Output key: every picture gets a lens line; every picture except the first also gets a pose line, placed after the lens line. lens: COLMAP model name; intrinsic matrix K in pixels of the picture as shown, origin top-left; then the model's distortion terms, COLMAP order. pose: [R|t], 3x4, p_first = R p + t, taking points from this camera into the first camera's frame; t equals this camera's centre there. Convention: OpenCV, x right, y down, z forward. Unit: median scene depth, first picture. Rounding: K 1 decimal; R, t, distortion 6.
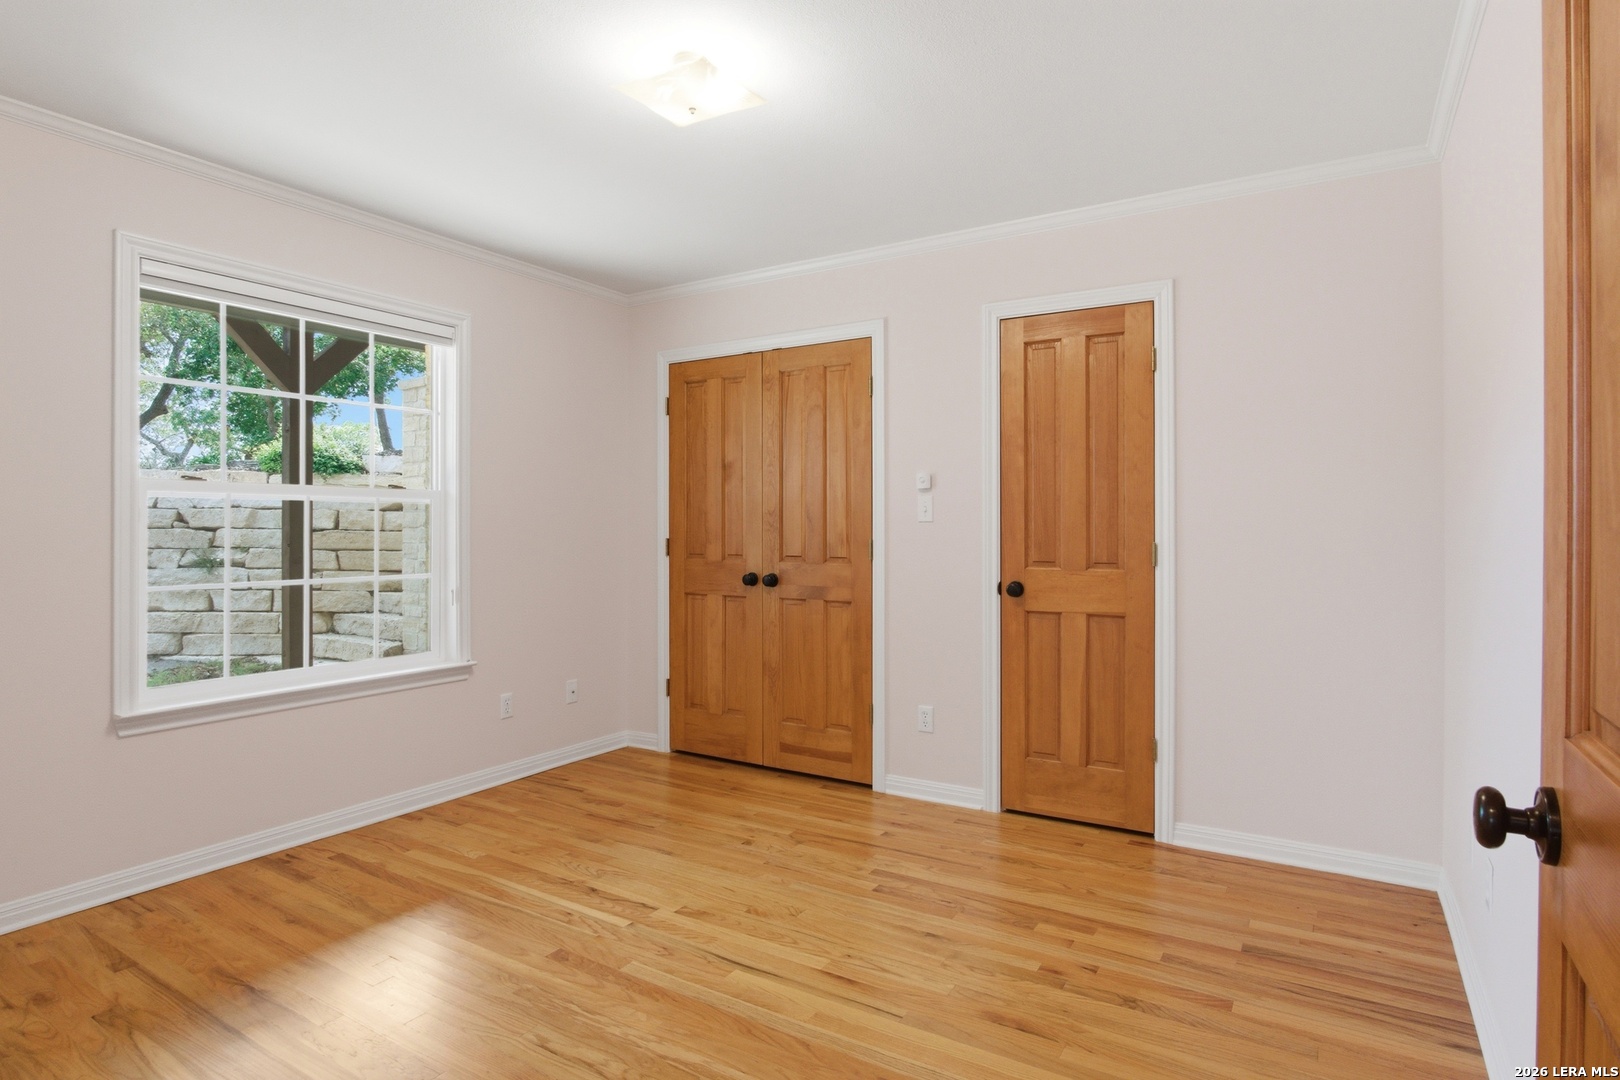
lens RADIAL K [[866.0, 0, 820.3], [0, 866.0, 531.5], [0, 0, 1]] dist [-0.025736, 0.001635]
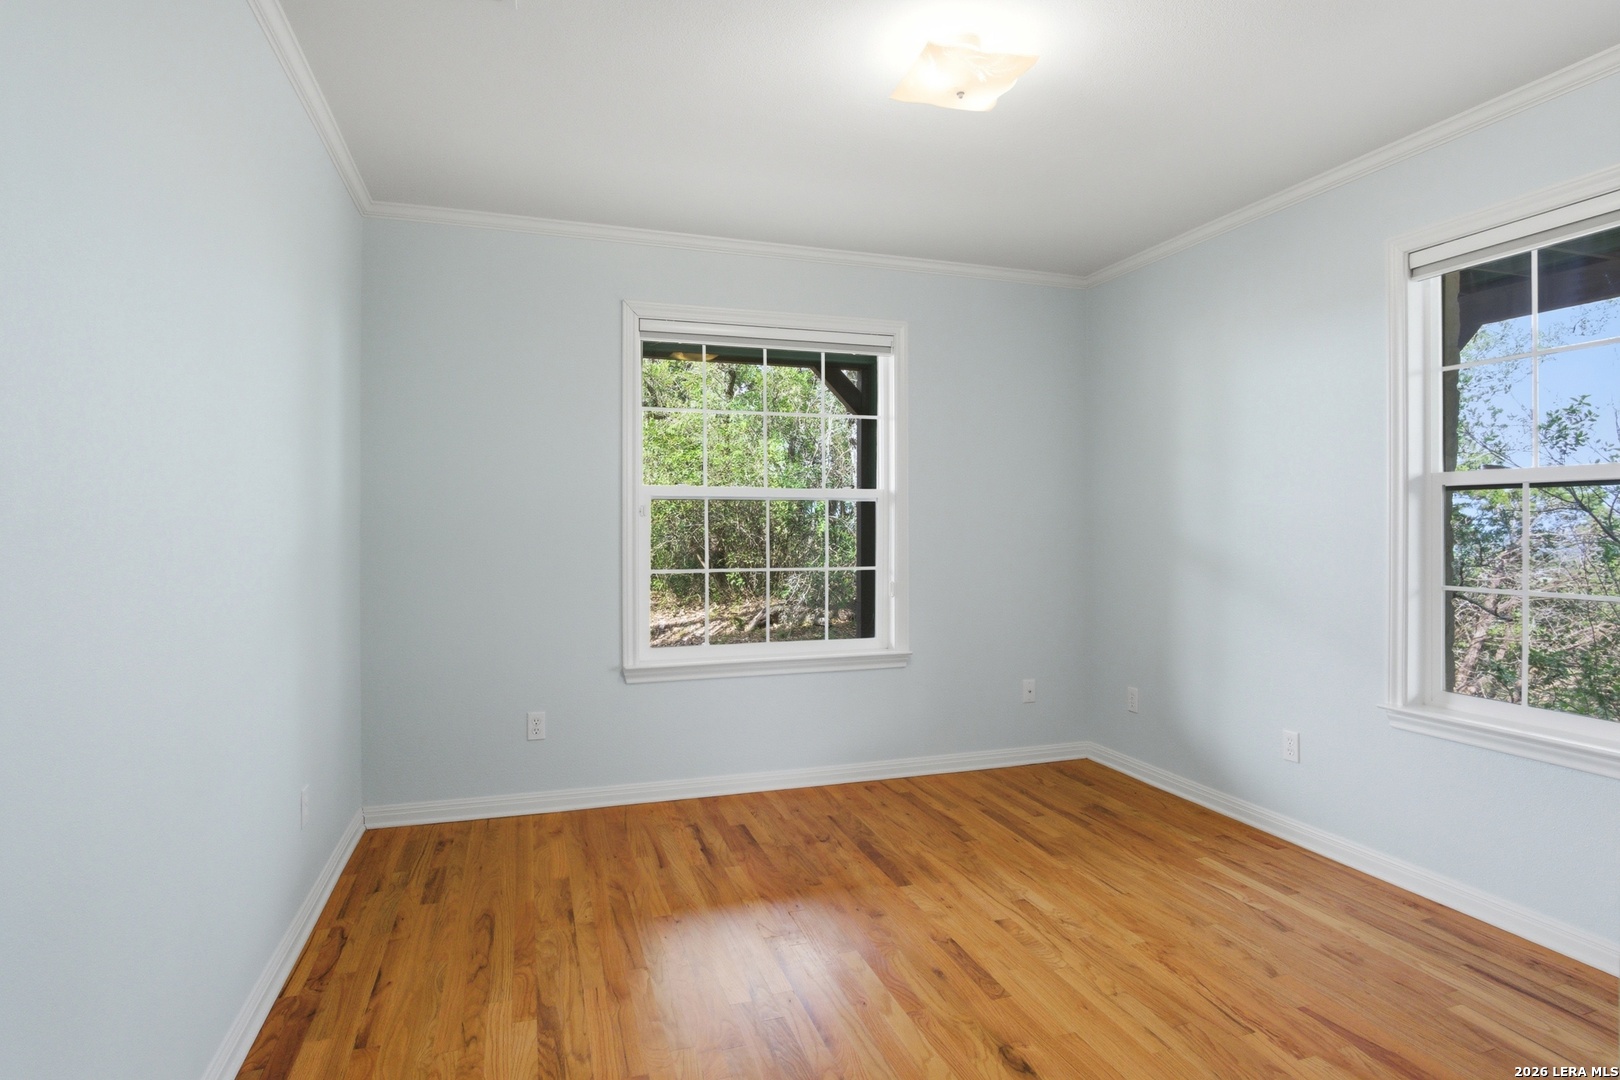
lens RADIAL K [[775.3, 0, 779.2], [0, 775.3, 523.9], [0, 0, 1]] dist [-0.025129, -0.000420]
pose [[0.731542, -0.002741, -0.681790, 0.144932], [0.000608, 0.999994, -0.003368, -0.001660], [0.681796, 0.002049, 0.731540, 0.237107]]
